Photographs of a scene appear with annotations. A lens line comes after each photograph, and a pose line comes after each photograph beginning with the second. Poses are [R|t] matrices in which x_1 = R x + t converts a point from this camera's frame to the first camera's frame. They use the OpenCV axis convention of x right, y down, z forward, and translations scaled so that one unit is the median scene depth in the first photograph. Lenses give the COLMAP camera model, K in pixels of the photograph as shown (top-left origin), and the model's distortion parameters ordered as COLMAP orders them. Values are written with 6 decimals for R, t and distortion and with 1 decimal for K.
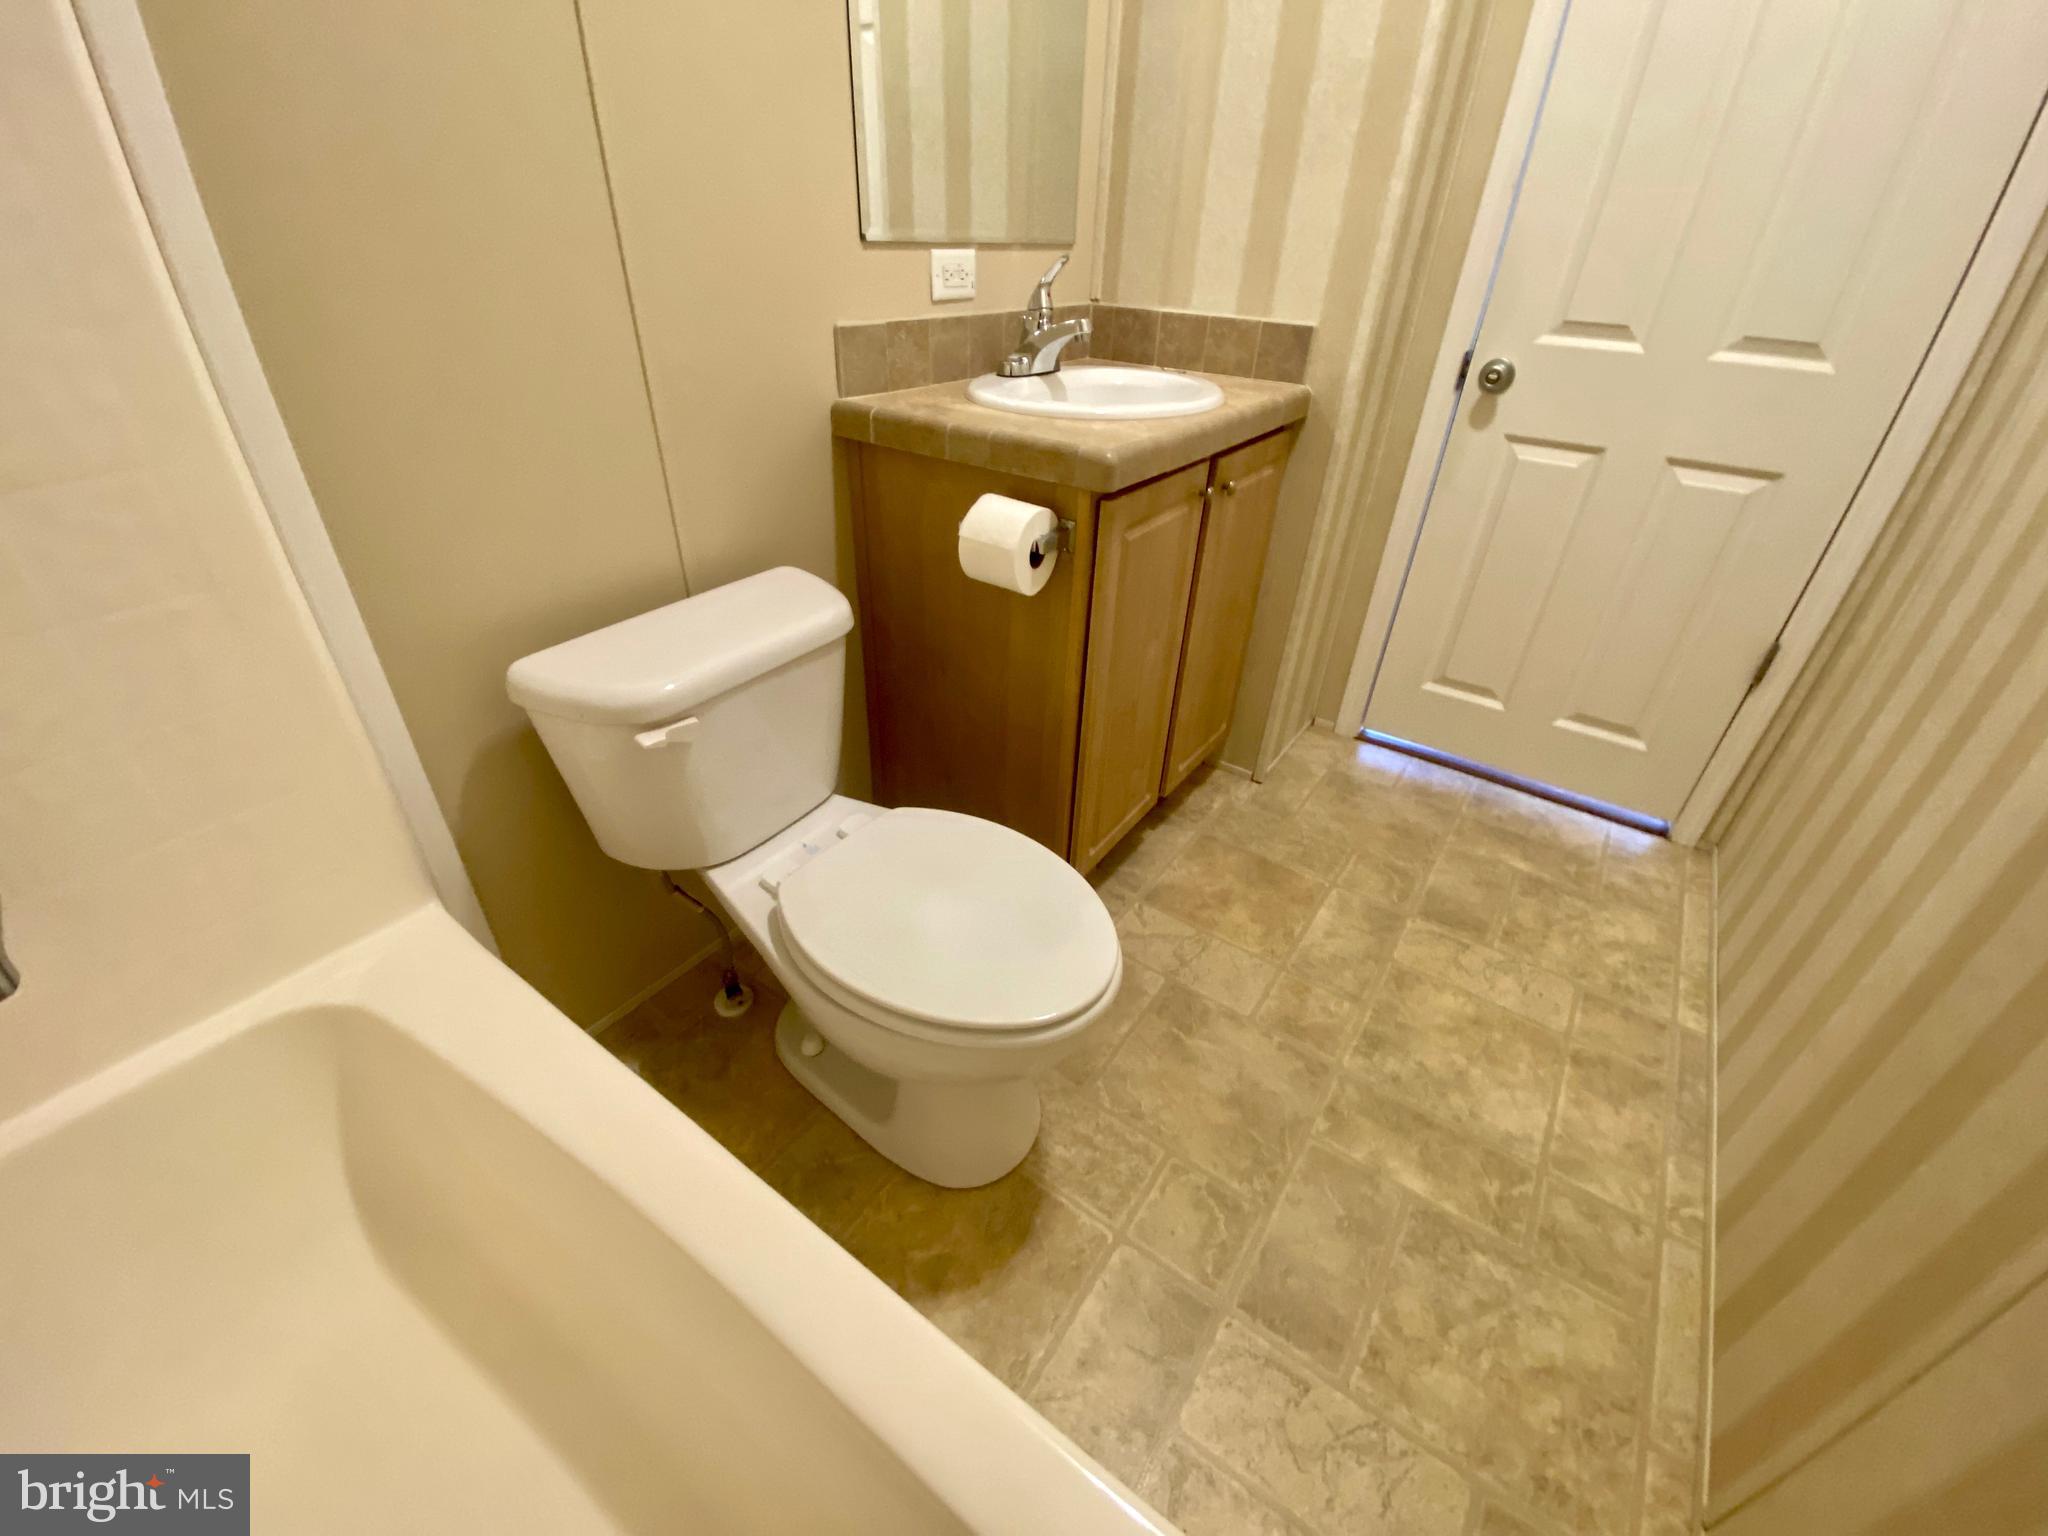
lens RADIAL K [[822.2, 0, 1015.0], [0, 822.2, 764.7], [0, 0, 1]] dist [0.025141, -0.020467]
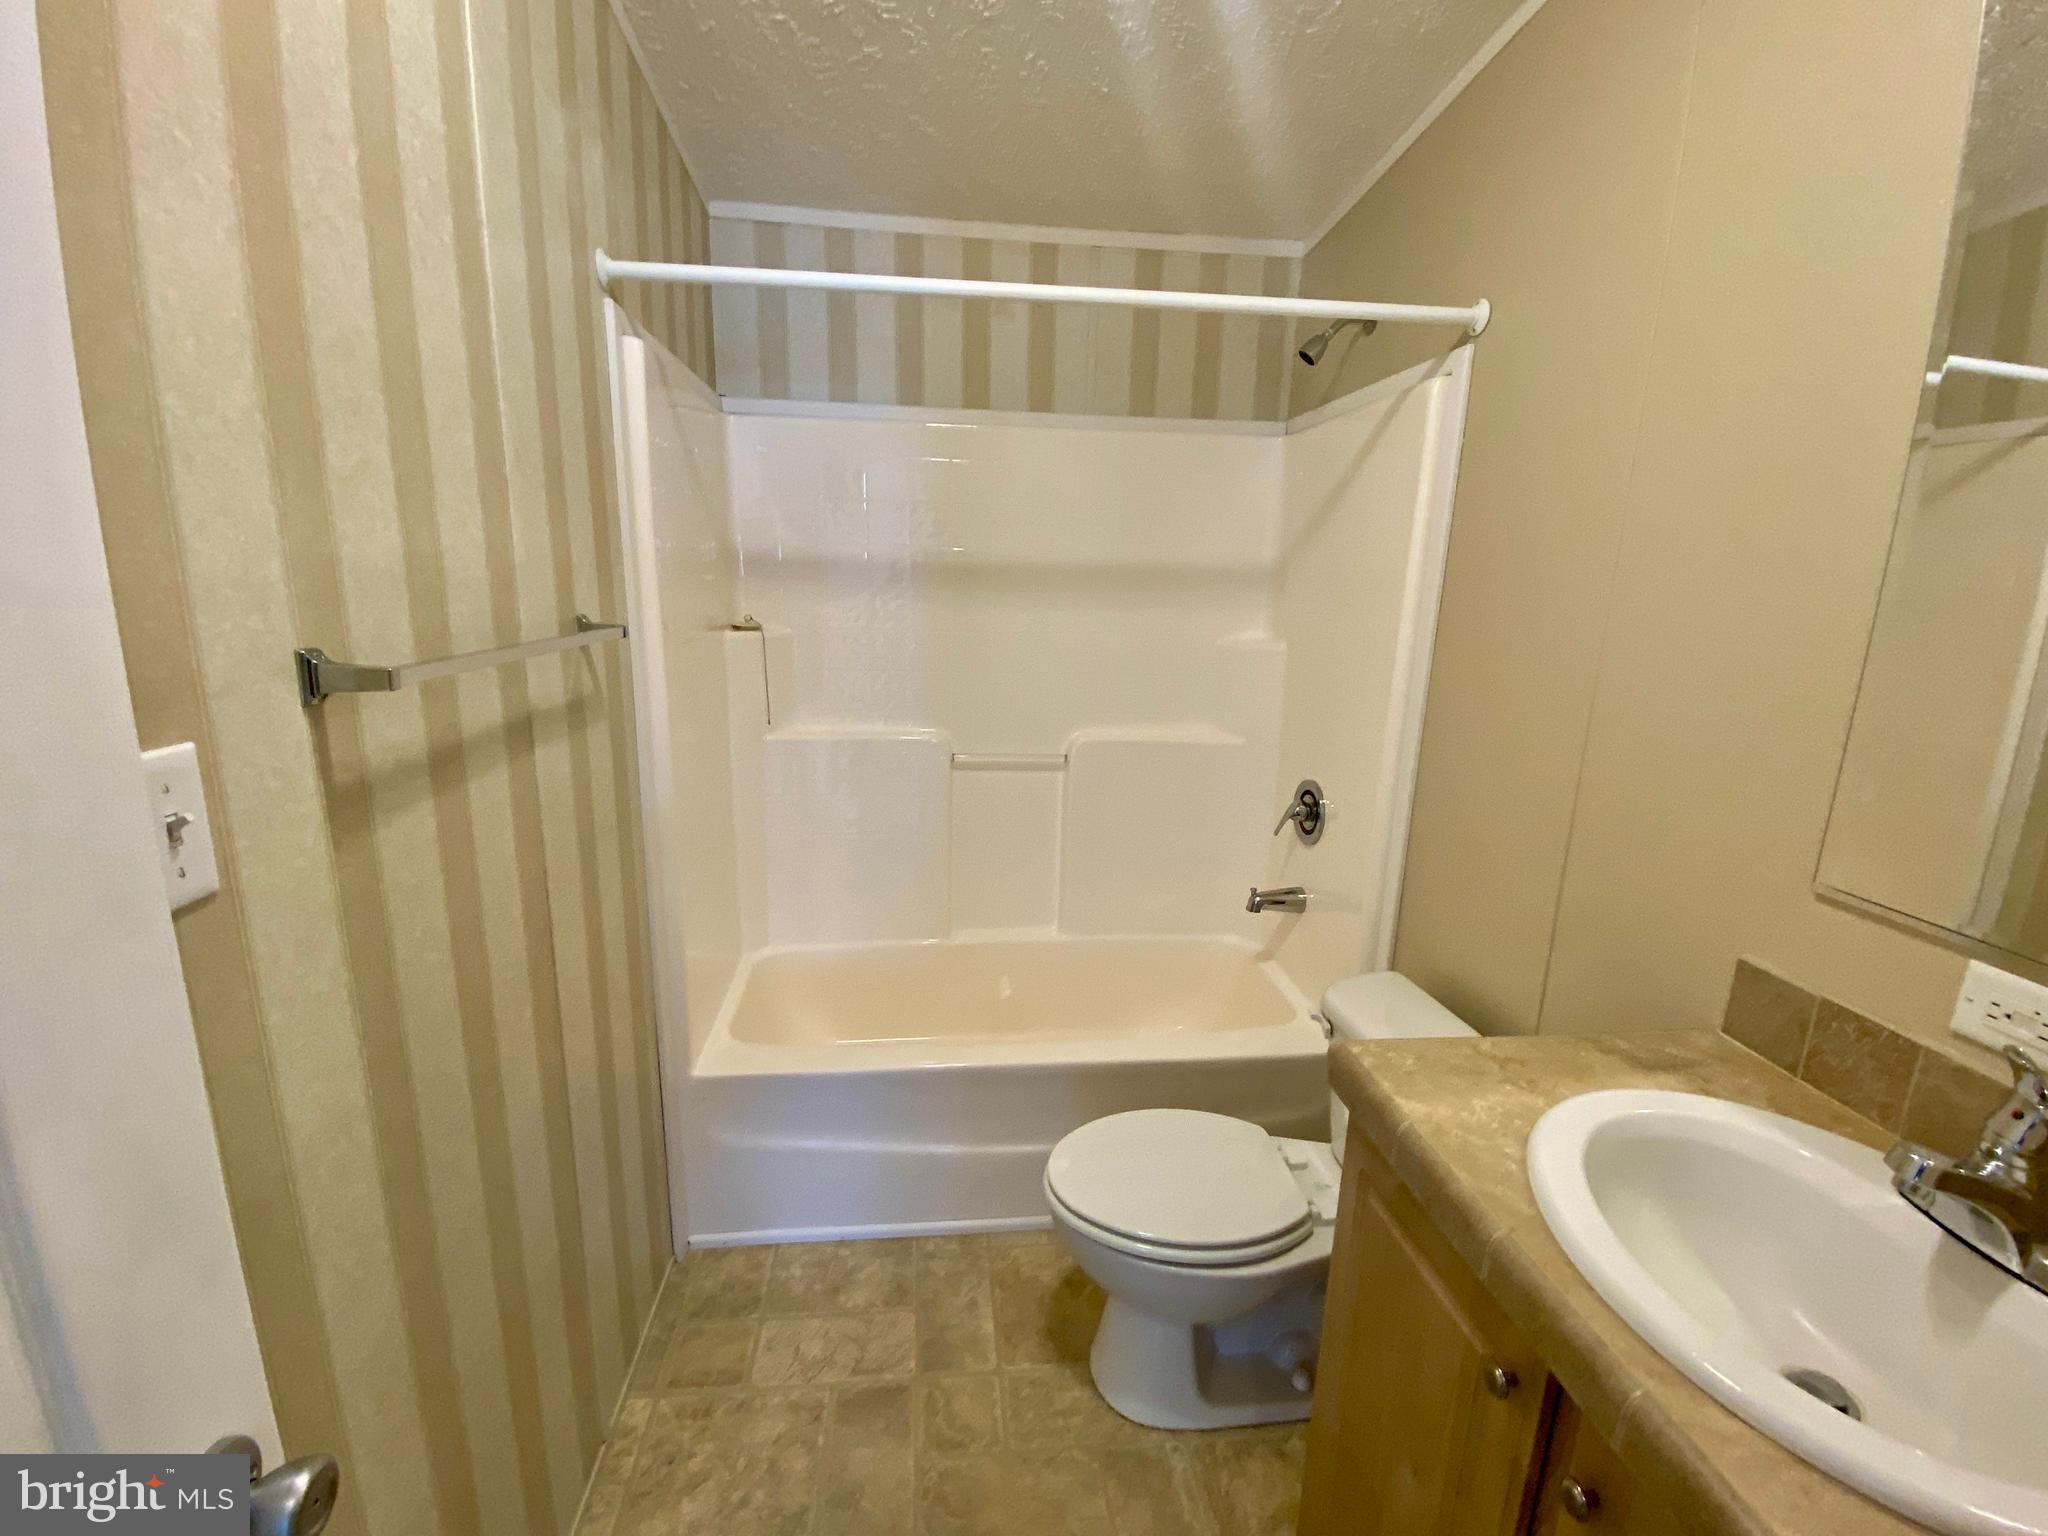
lens RADIAL K [[822.2, 0, 1015.0], [0, 822.2, 764.7], [0, 0, 1]] dist [0.025141, -0.020467]
pose [[-0.740613, 0.069308, -0.668348, 0.929467], [-0.429062, 0.716695, 0.549776, -0.882690], [0.517106, 0.693934, -0.501056, 0.984608]]
